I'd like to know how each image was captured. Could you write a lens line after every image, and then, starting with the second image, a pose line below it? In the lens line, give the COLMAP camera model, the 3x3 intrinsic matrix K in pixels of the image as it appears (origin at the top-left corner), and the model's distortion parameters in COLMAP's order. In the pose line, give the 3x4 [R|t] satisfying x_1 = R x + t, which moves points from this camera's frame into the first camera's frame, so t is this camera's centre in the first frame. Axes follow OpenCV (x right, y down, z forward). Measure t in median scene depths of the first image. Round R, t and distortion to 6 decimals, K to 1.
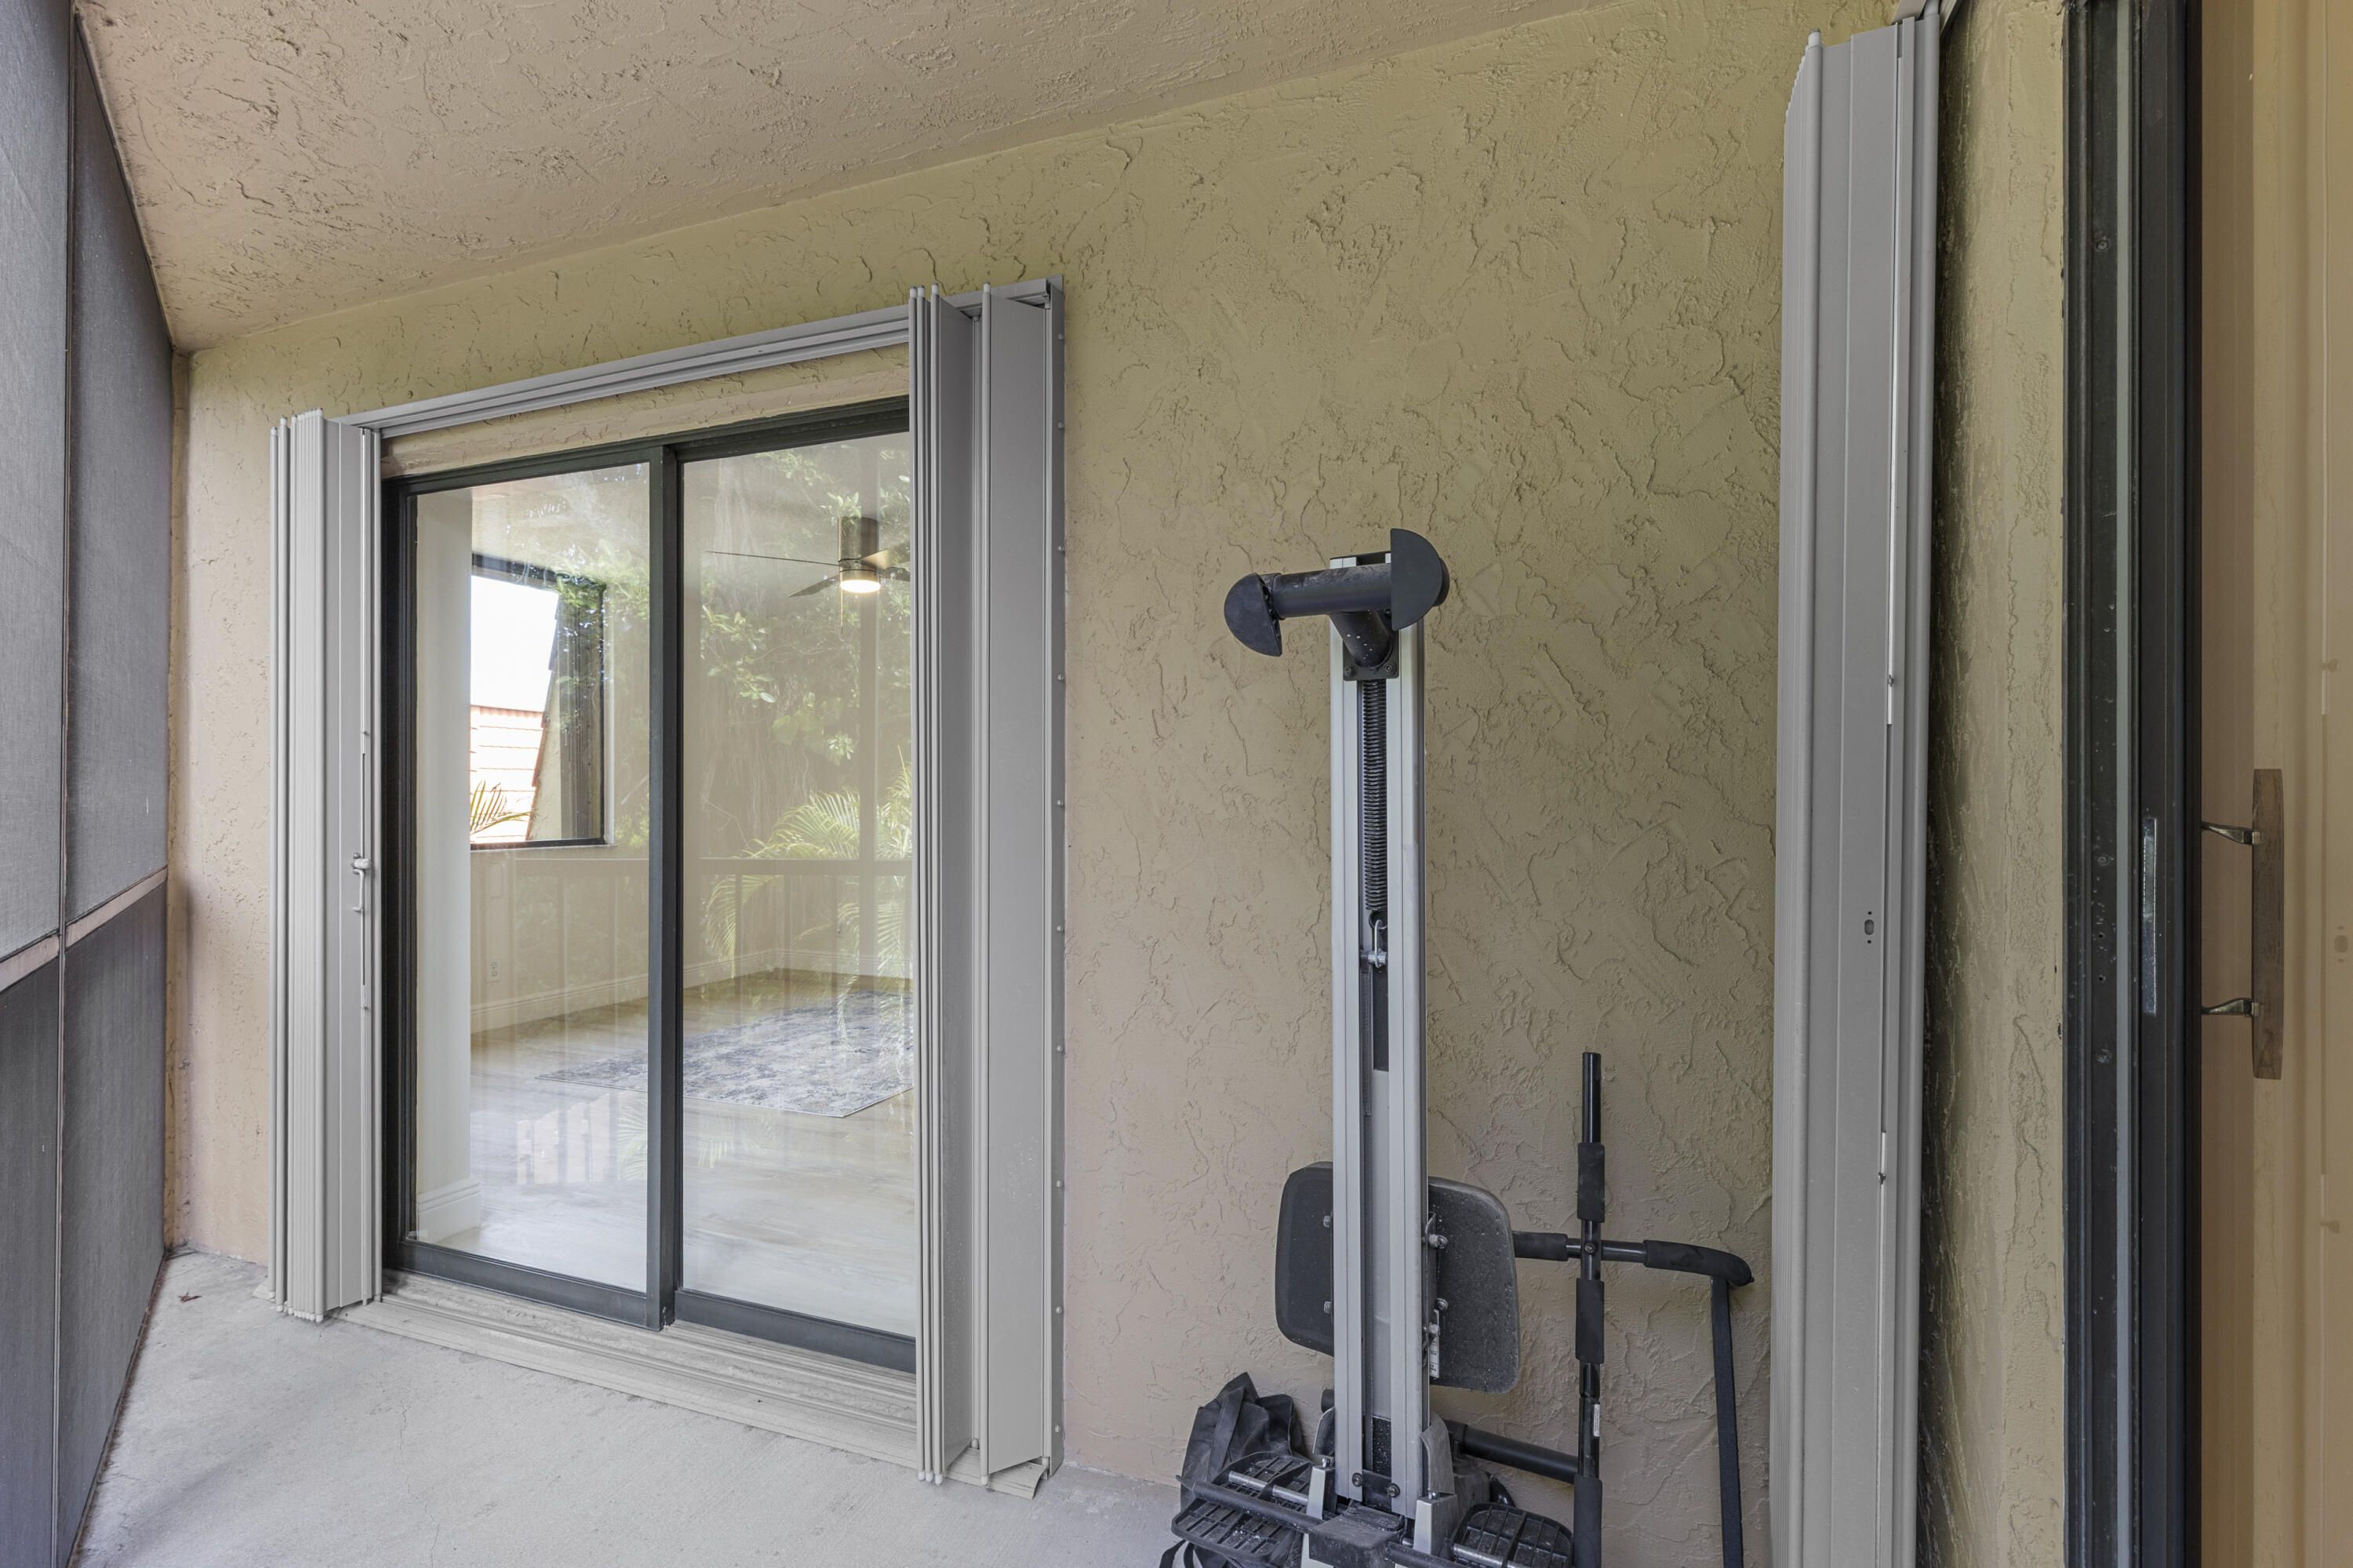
lens RADIAL K [[1061.1, 0, 1184.7], [0, 1061.1, 800.7], [0, 0, 1]] dist [0.009264, -0.002598]
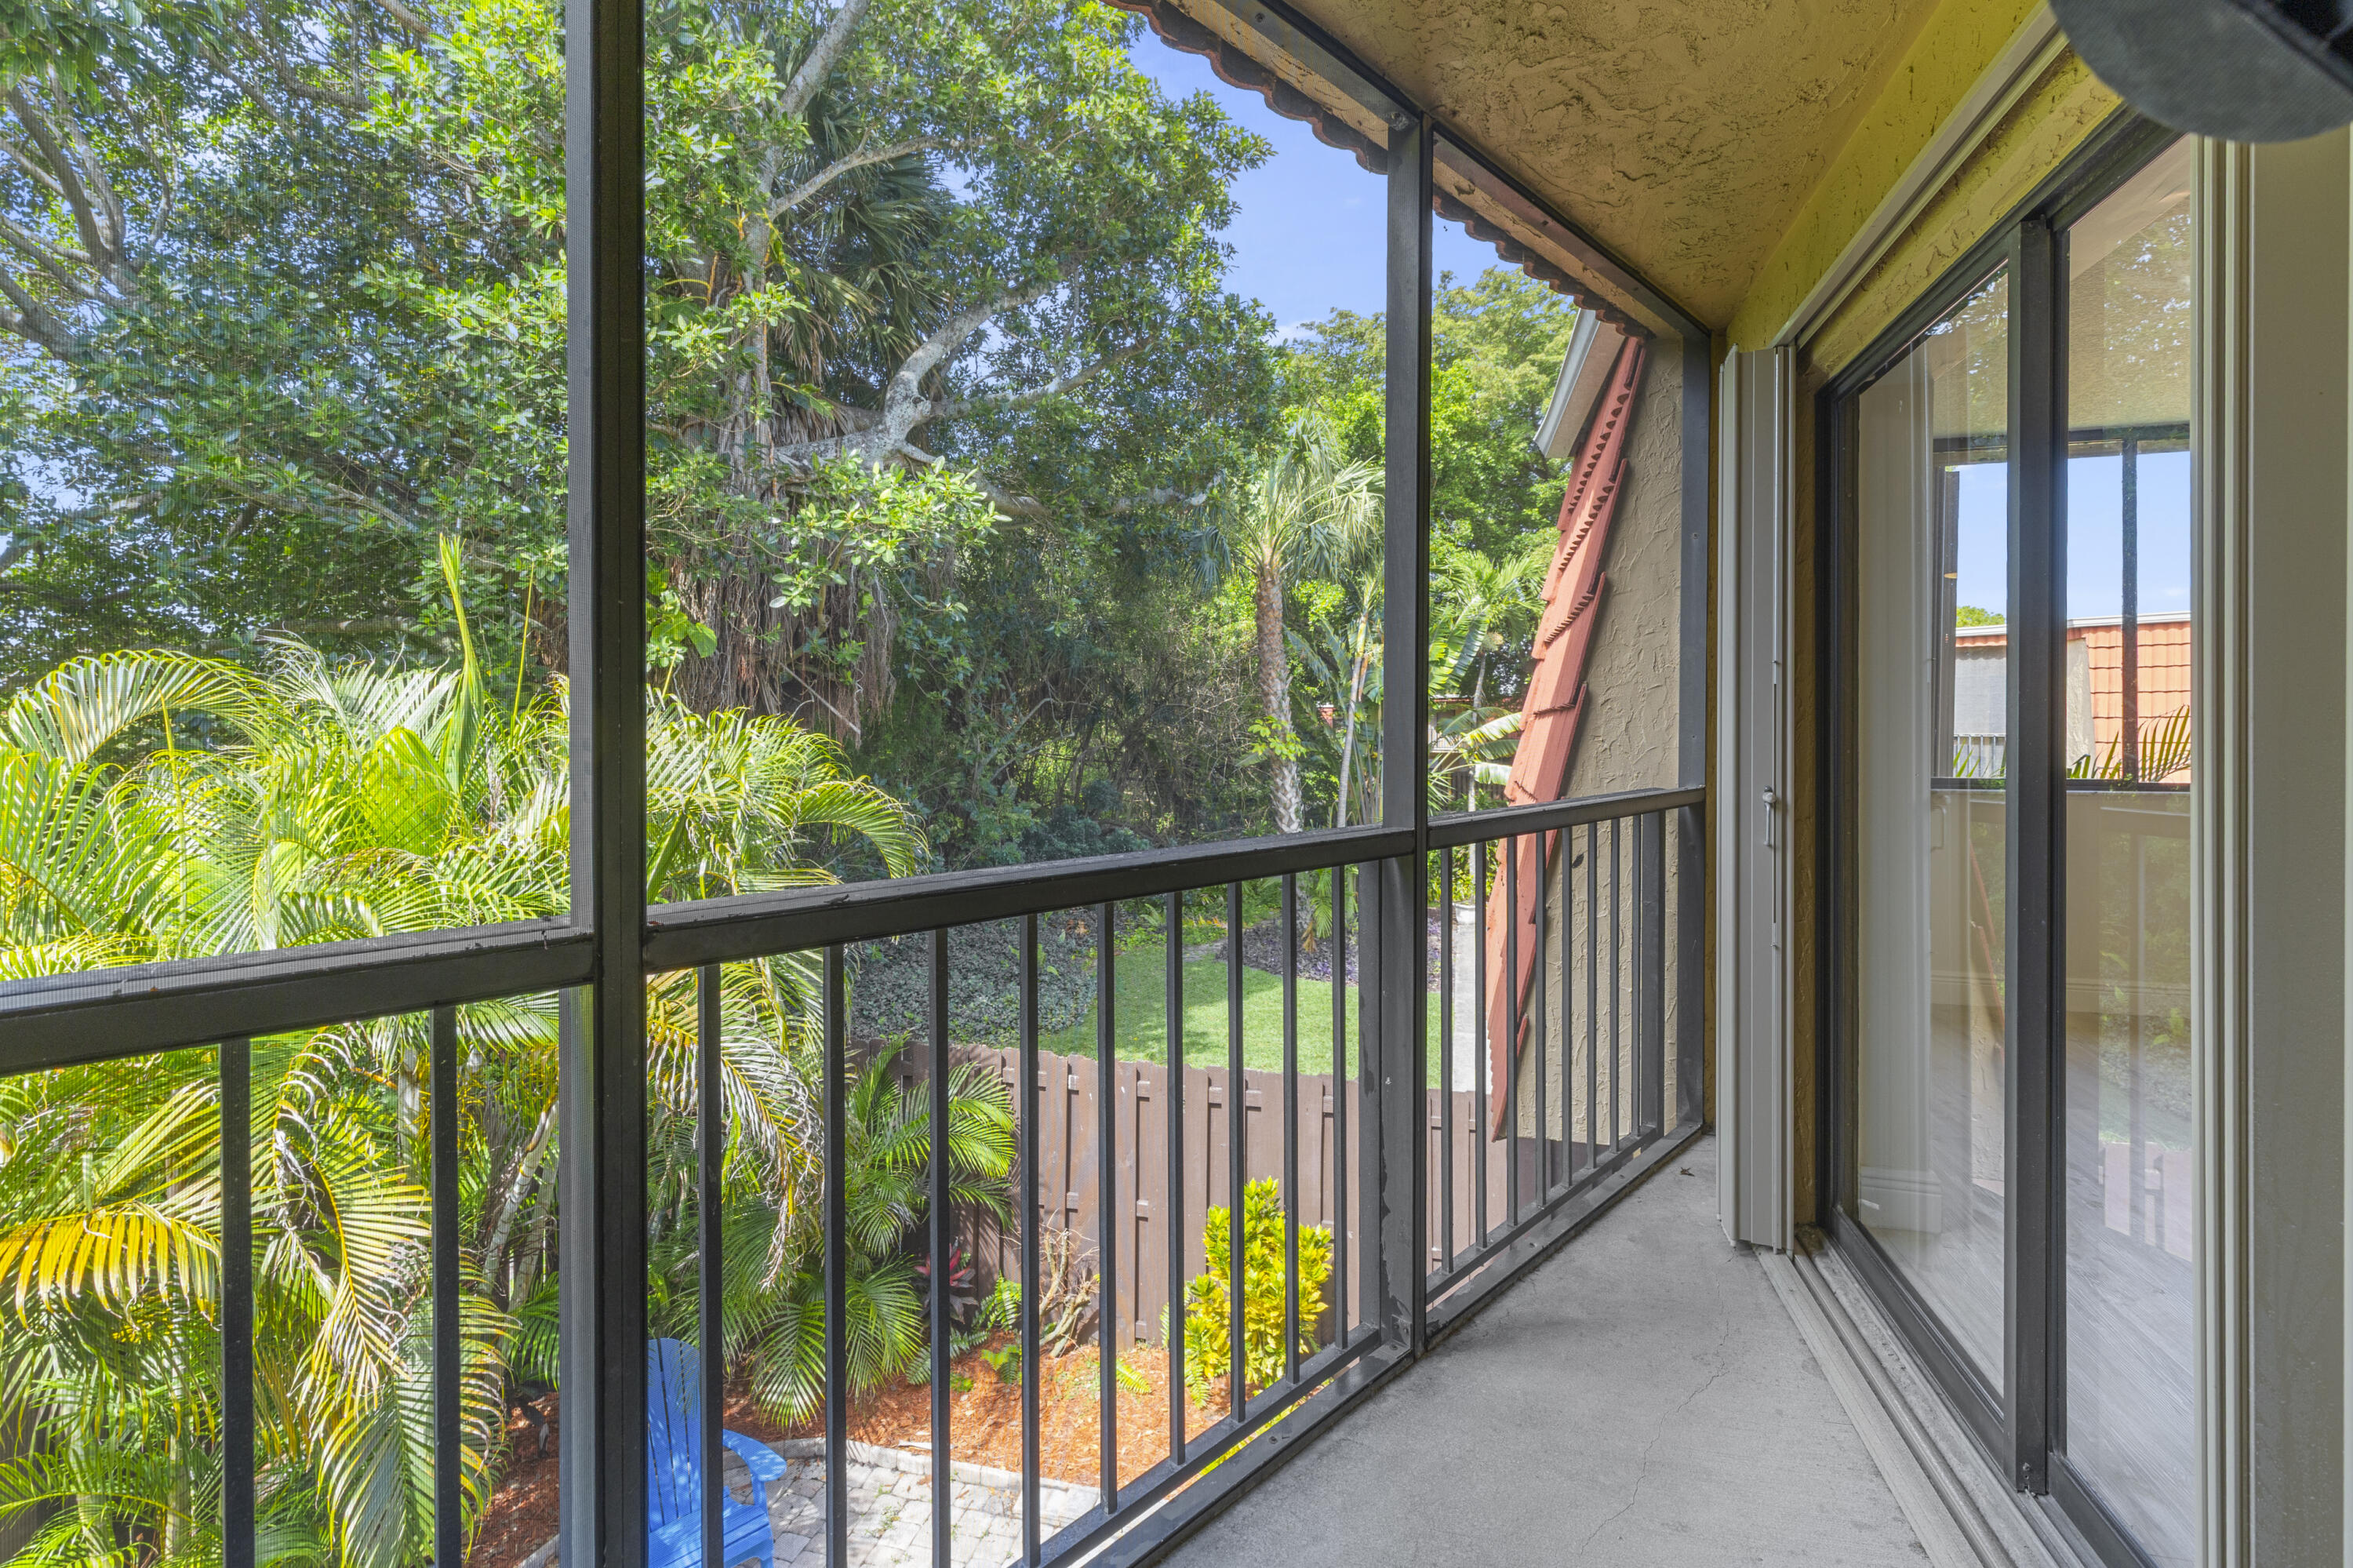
lens RADIAL K [[1061.1, 0, 1170.6], [0, 1061.1, 733.9], [0, 0, 1]] dist [0.009264, -0.002598]
pose [[0.096558, 0.004017, -0.995319, 0.169849], [0.000653, 0.999991, 0.004100, -0.004315], [0.995327, -0.001046, 0.096555, 0.438379]]
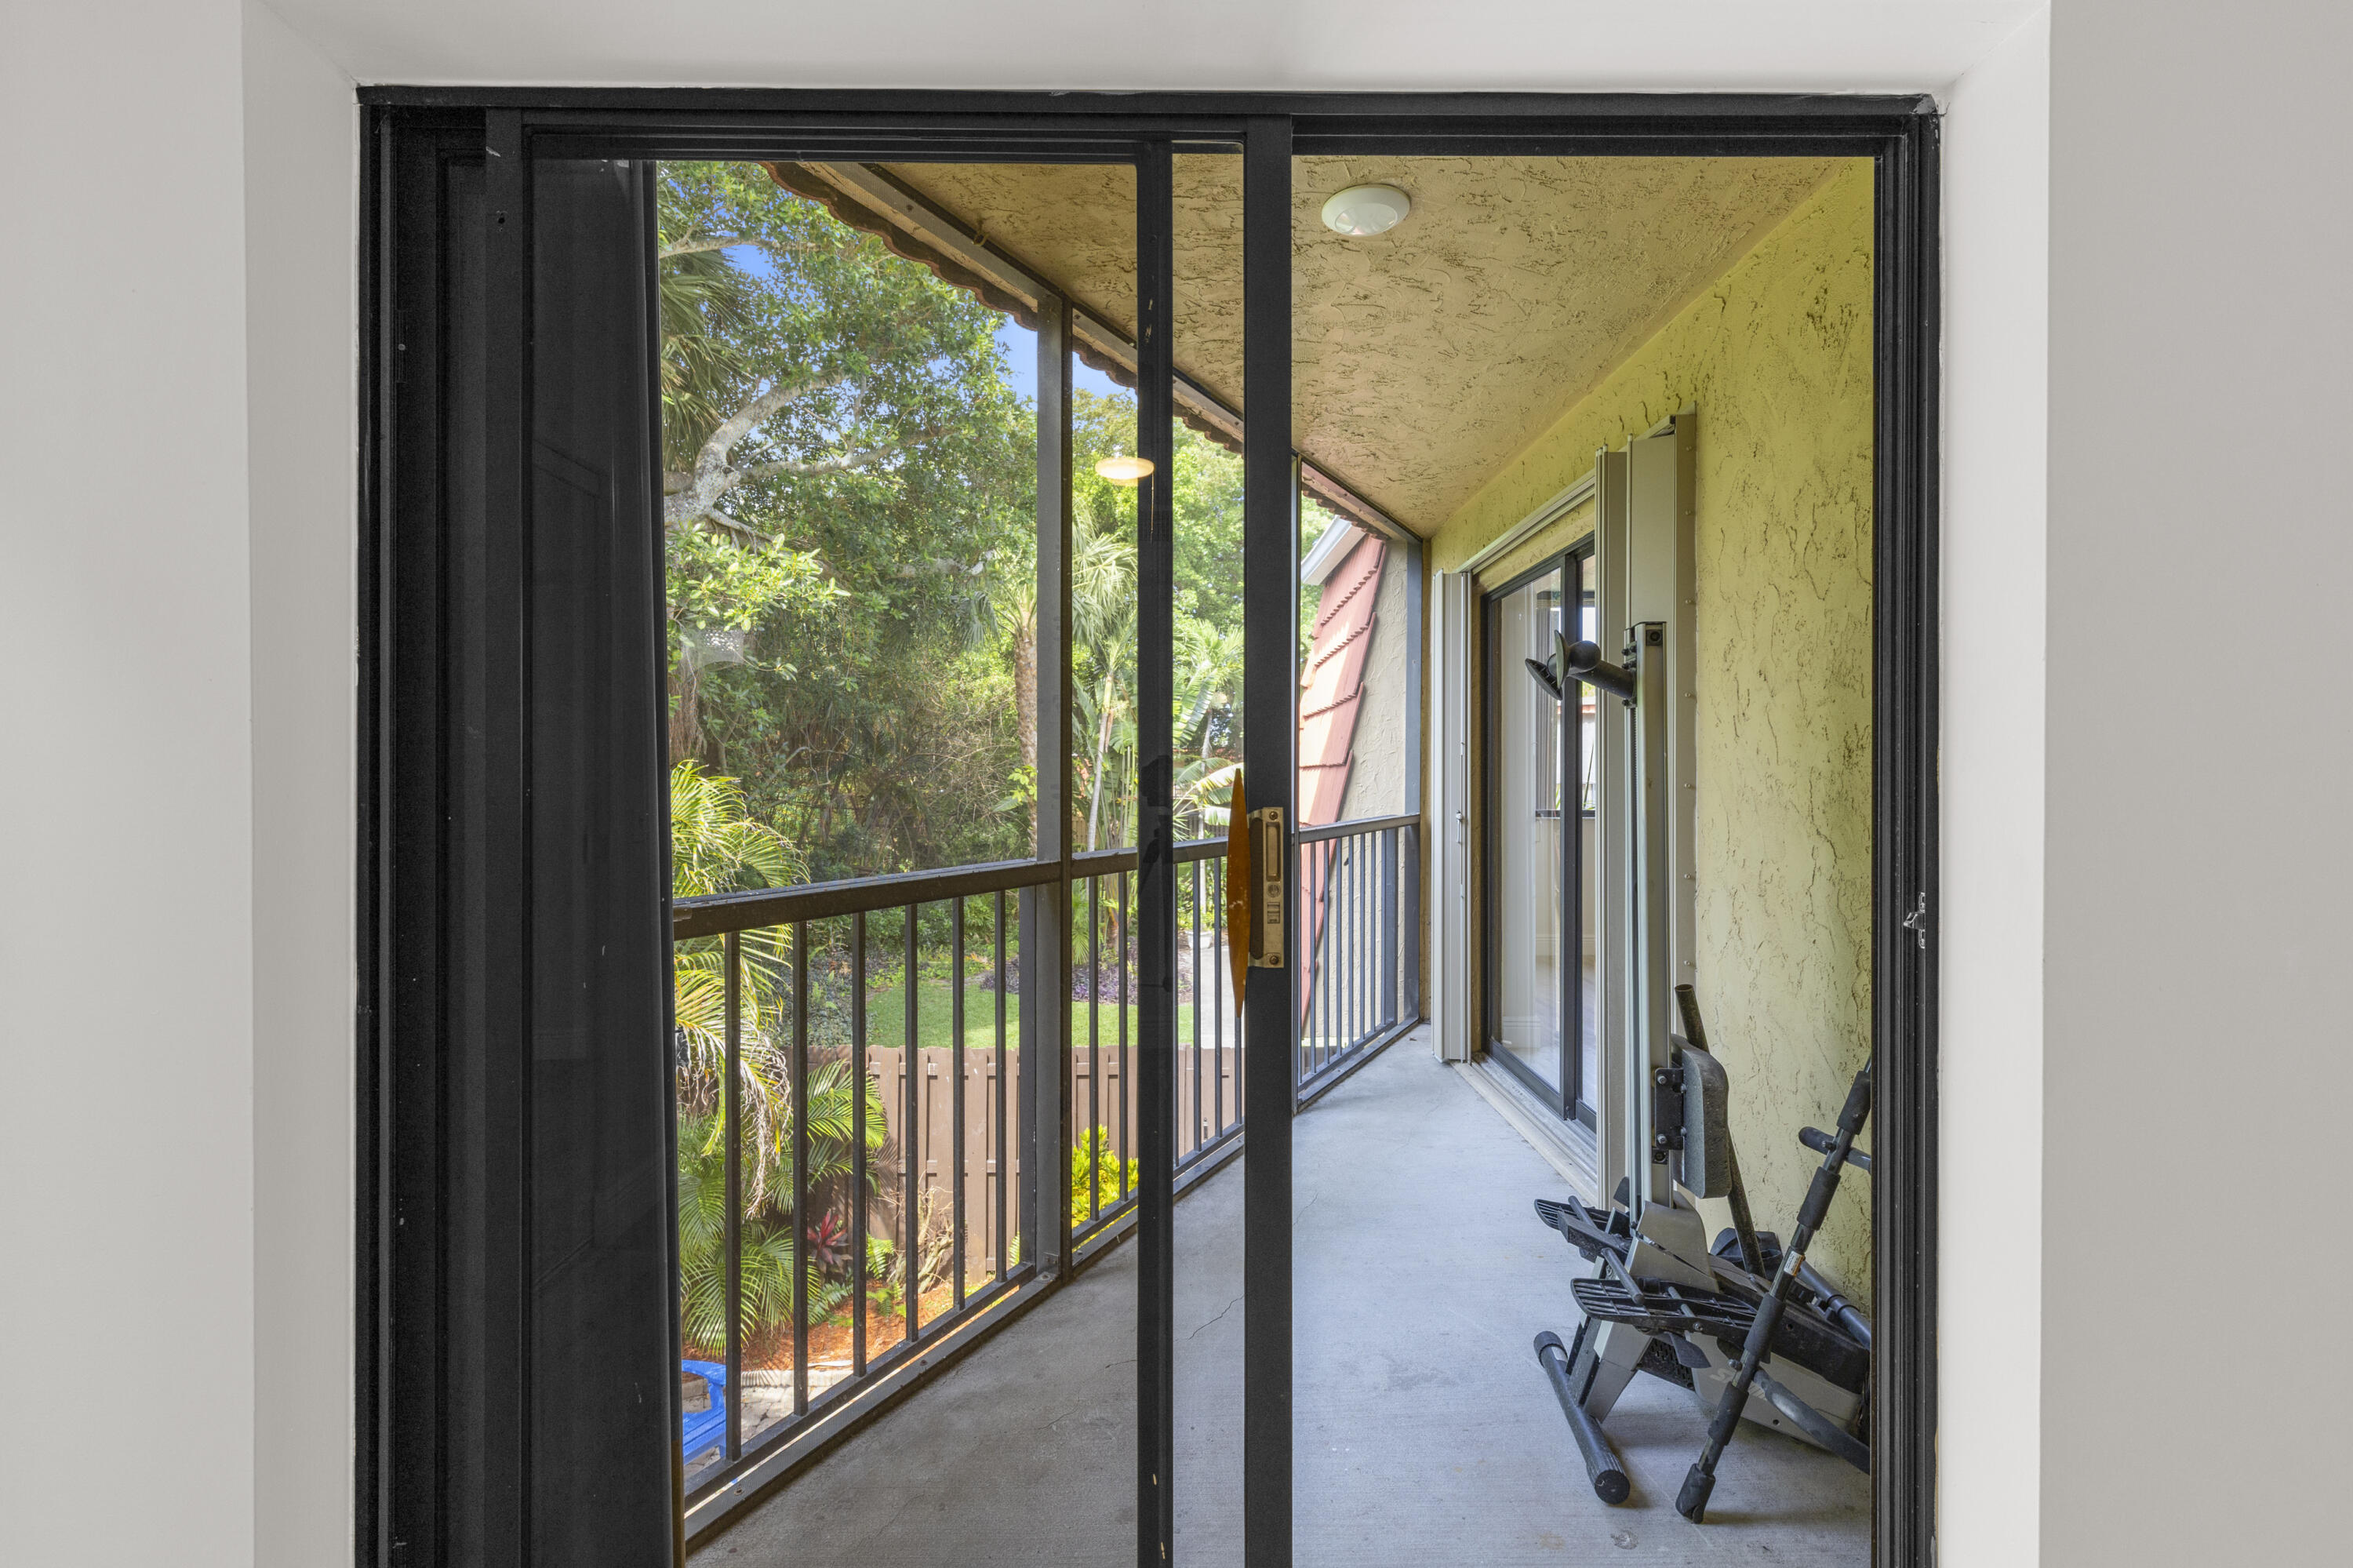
lens RADIAL K [[1061.1, 0, 1158.1], [0, 1061.1, 775.5], [0, 0, 1]] dist [0.009264, -0.002598]
pose [[0.349327, -0.001573, -0.937000, 0.878288], [-0.000516, 0.999998, -0.001871, -0.007436], [0.937001, 0.001137, 0.349325, -0.121261]]
